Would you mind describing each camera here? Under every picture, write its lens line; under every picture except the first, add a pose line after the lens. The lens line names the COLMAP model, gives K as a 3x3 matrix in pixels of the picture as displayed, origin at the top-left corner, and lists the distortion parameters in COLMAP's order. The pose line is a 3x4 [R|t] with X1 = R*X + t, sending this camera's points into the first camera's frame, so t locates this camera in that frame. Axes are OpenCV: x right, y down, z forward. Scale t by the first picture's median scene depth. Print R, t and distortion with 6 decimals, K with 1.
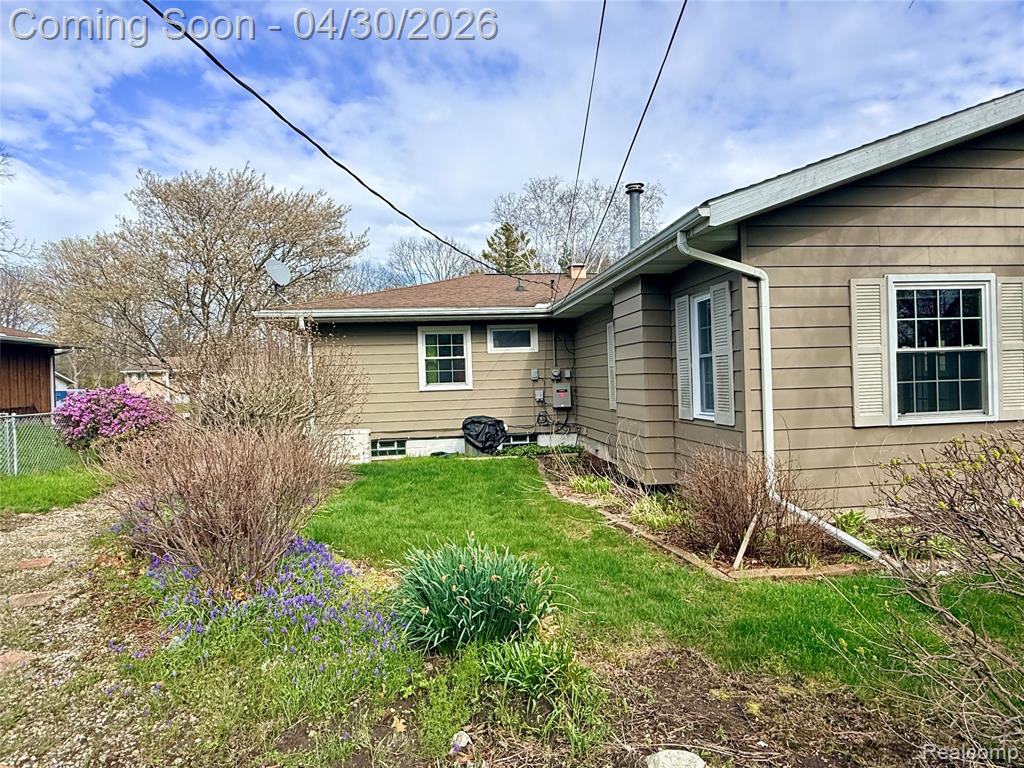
lens RADIAL K [[565.6, 0, 509.9], [0, 565.6, 386.0], [0, 0, 1]] dist [-0.005791, -0.000596]
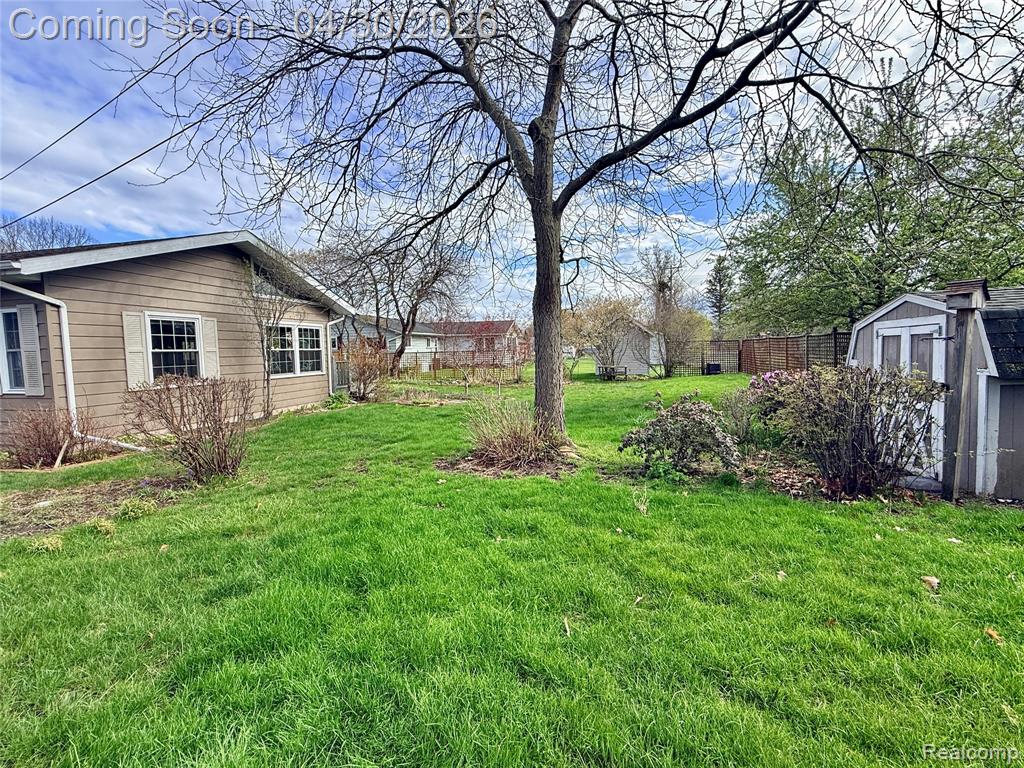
lens RADIAL K [[446.8, 0, 510.7], [0, 446.8, 380.0], [0, 0, 1]] dist [-0.003886, -0.000227]
pose [[0.333699, -0.040764, 0.941798, -0.352730], [0.013825, 0.999169, 0.038348, -0.003347], [-0.942578, 0.000223, 0.333985, -0.681007]]
